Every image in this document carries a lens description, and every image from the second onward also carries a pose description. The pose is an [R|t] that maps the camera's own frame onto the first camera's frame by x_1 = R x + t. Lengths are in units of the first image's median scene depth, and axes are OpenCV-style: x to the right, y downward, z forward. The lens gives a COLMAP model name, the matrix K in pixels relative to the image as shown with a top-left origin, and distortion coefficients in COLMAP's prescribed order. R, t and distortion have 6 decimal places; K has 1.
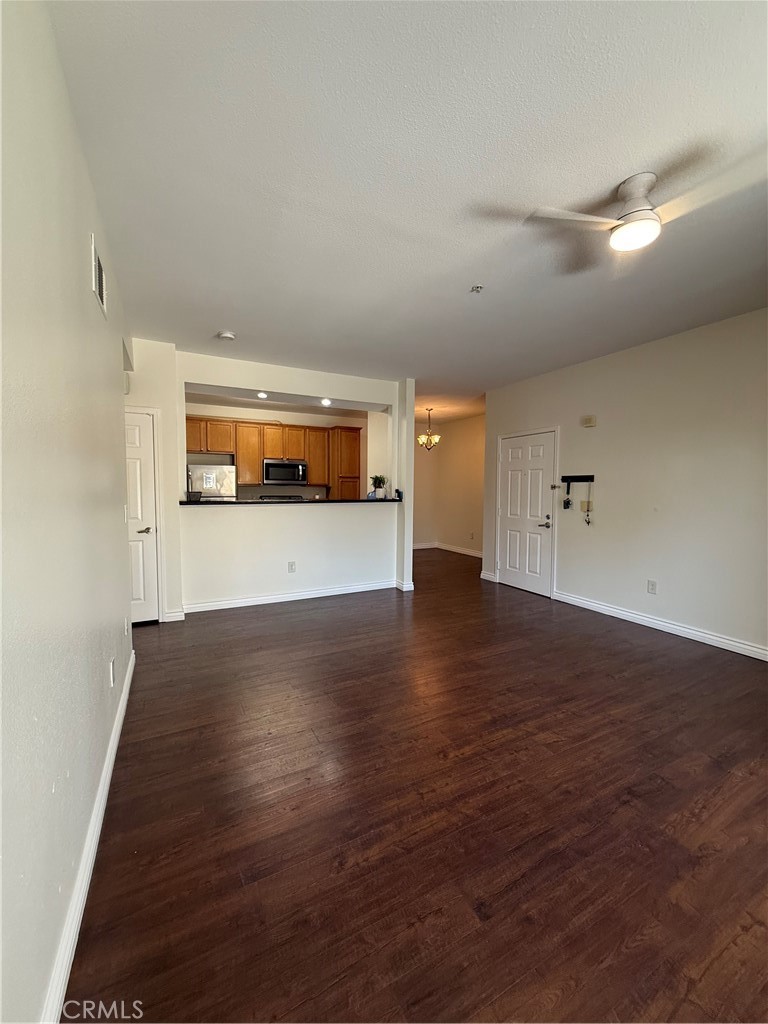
lens RADIAL K [[409.6, 0, 385.3], [0, 409.6, 512.8], [0, 0, 1]] dist [0.002707, -0.000462]
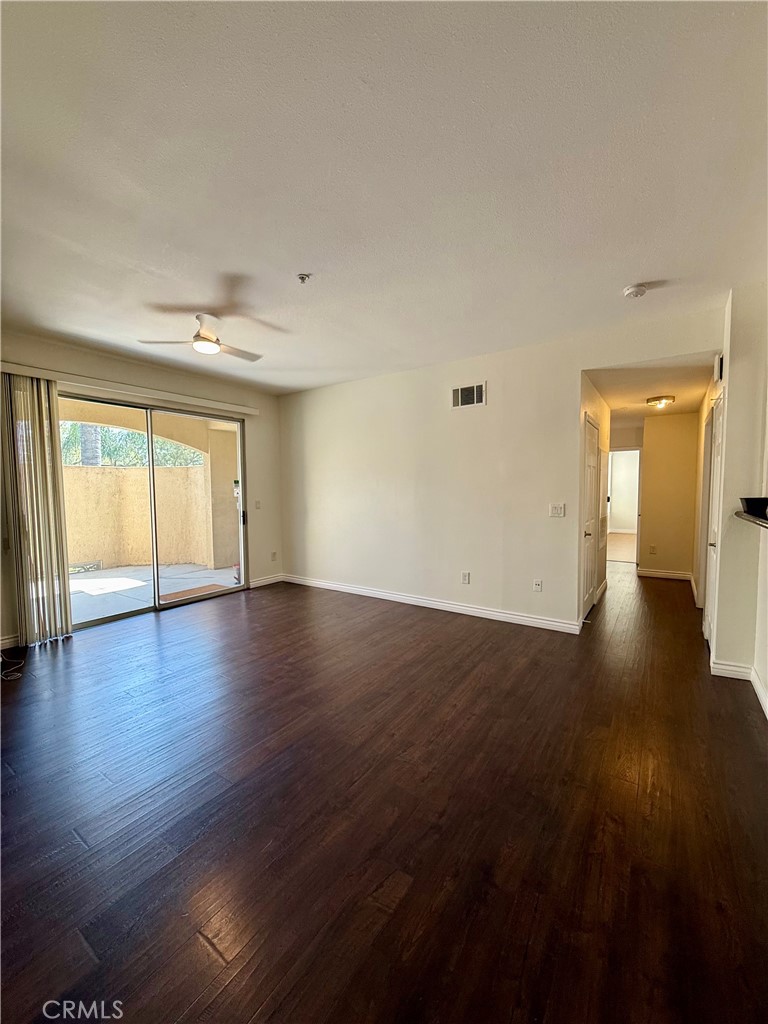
lens RADIAL K [[409.6, 0, 380.3], [0, 409.6, 517.4], [0, 0, 1]] dist [0.002707, -0.000462]
pose [[-0.889087, 0.030780, -0.456702, 0.507960], [-0.021274, 0.993880, 0.108399, -0.111403], [0.457243, 0.106092, -0.882991, 1.959763]]
